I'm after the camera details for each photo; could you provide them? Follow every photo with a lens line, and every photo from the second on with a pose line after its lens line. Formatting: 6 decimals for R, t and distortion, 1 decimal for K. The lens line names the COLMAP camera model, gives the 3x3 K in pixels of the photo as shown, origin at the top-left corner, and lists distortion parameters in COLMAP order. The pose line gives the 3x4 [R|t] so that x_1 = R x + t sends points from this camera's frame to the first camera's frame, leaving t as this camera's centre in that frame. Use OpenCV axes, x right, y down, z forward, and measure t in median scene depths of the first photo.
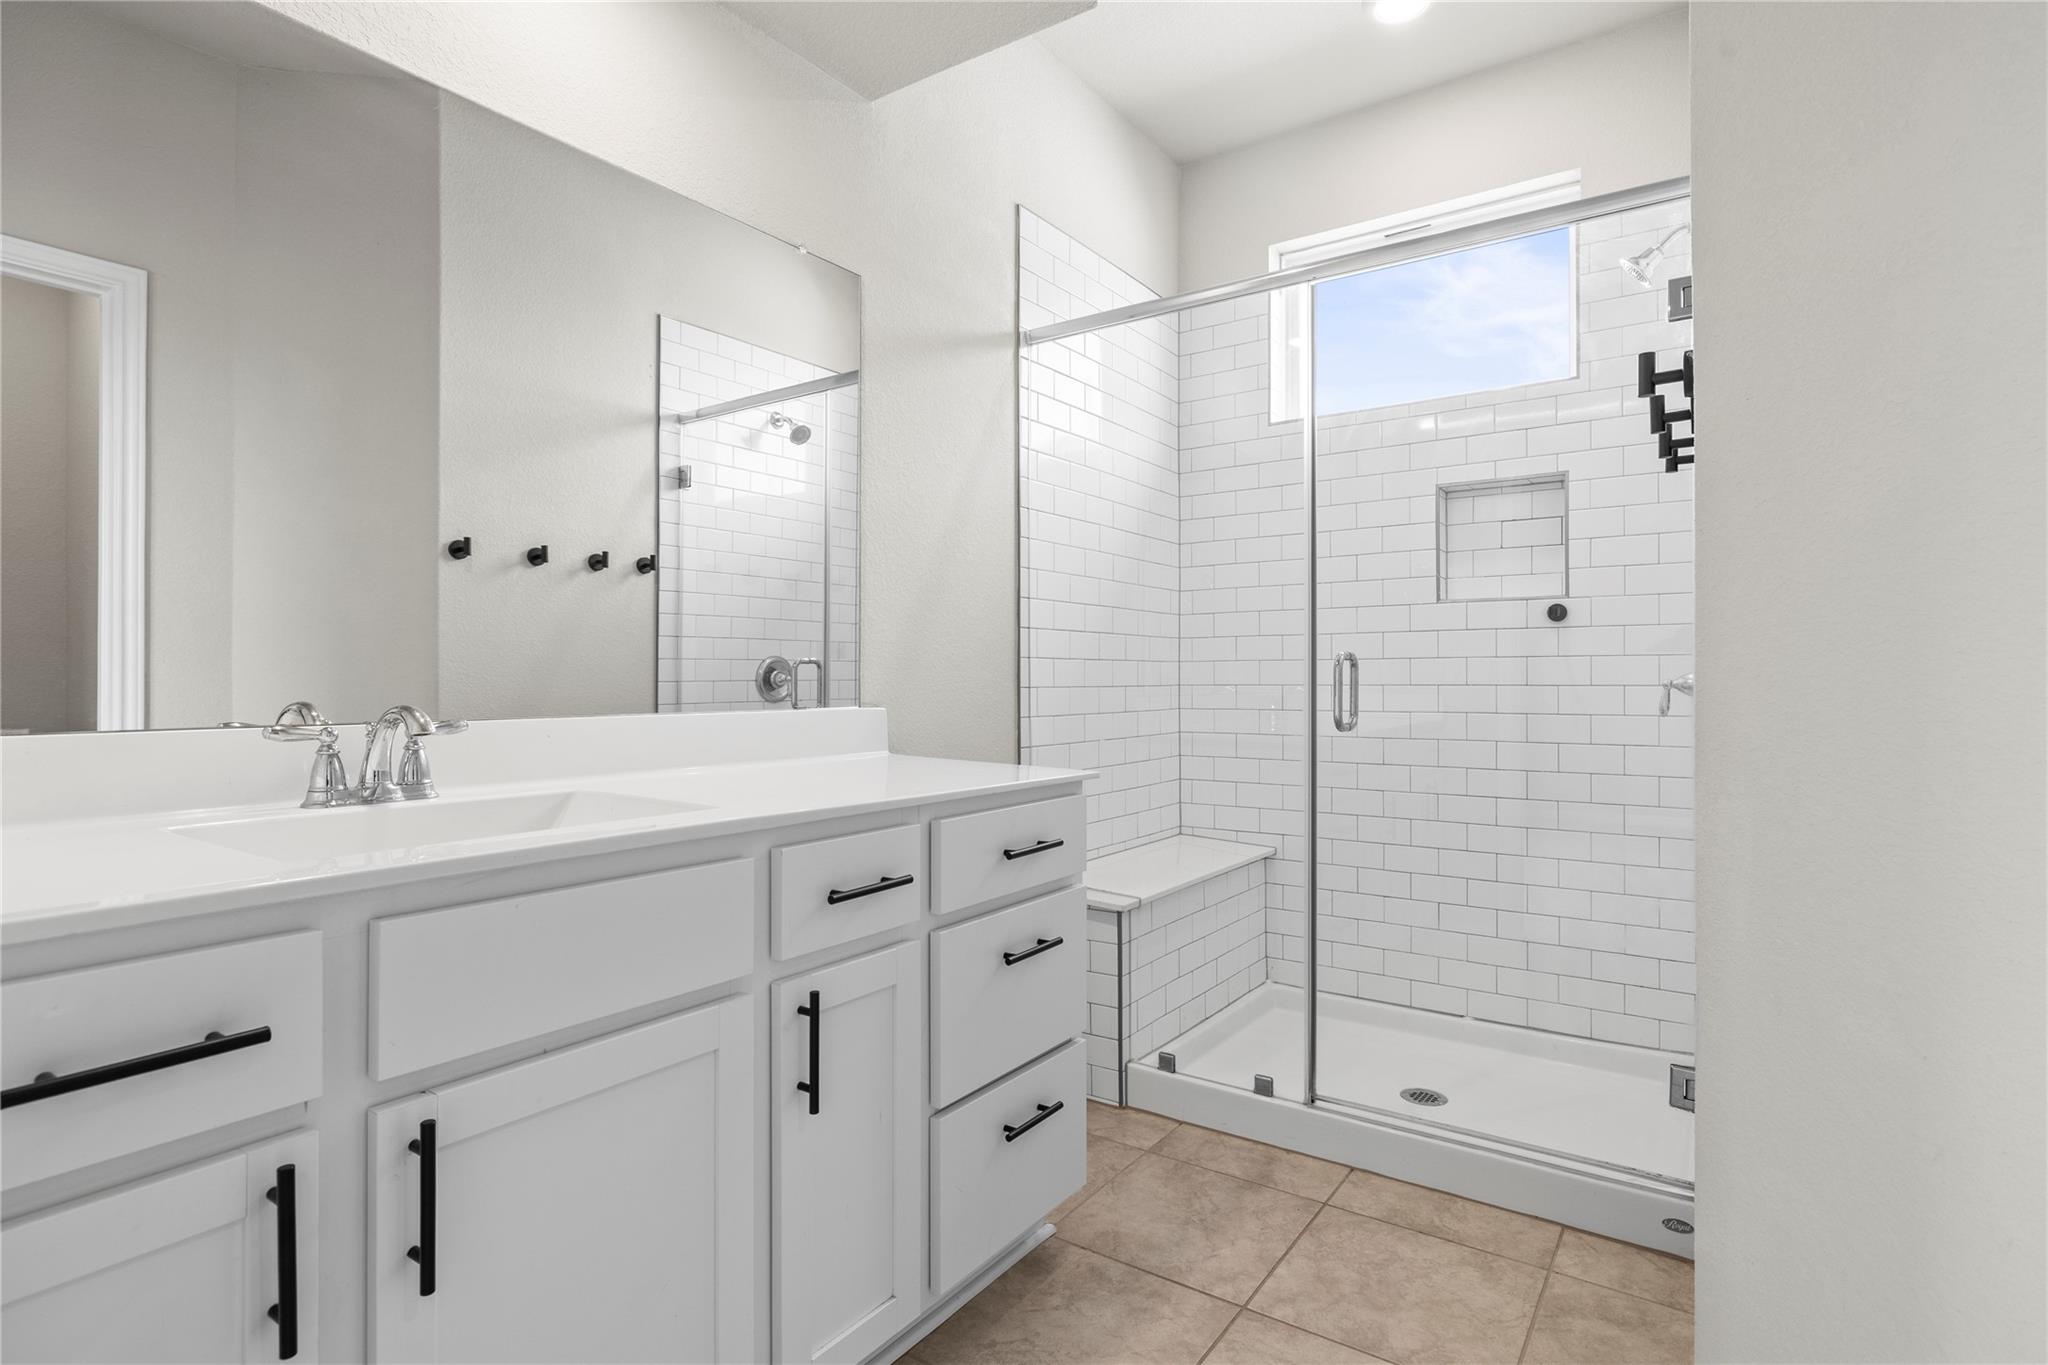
lens RADIAL K [[1038.6, 0, 1024.0], [0, 1038.6, 682.5], [0, 0, 1]] dist [-0.000082, 0.000003]
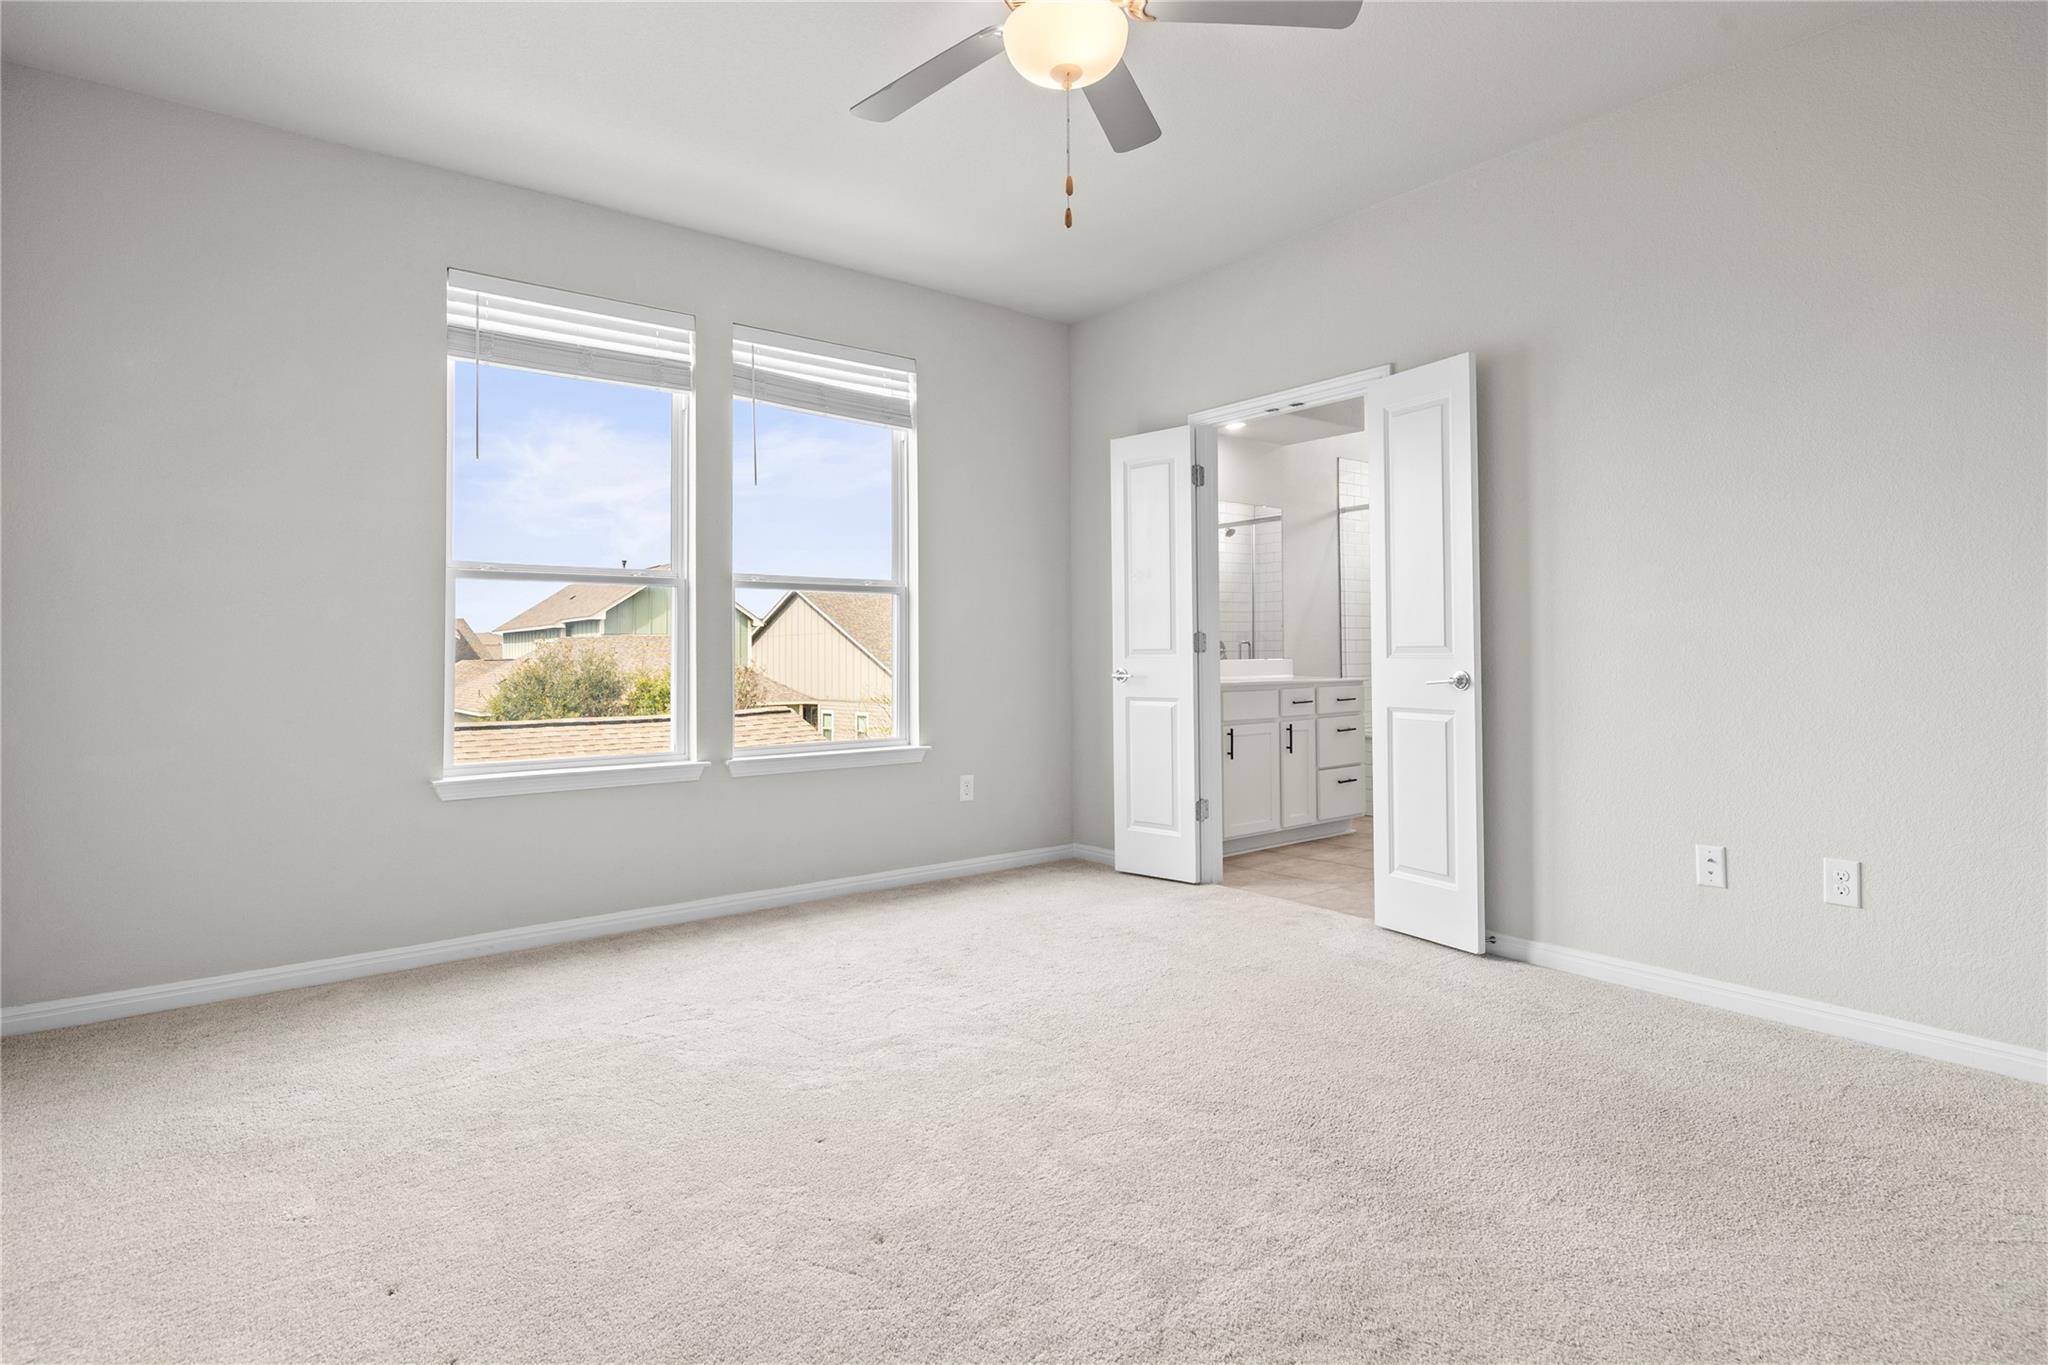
lens RADIAL K [[1011.8, 0, 1026.8], [0, 1011.8, 641.5], [0, 0, 1]] dist [0.001200, 0.000118]
pose [[0.954146, -0.013617, -0.299033, 0.003503], [0.009490, 0.999839, -0.015249, 0.017439], [0.299192, 0.011712, 0.954121, -2.632006]]
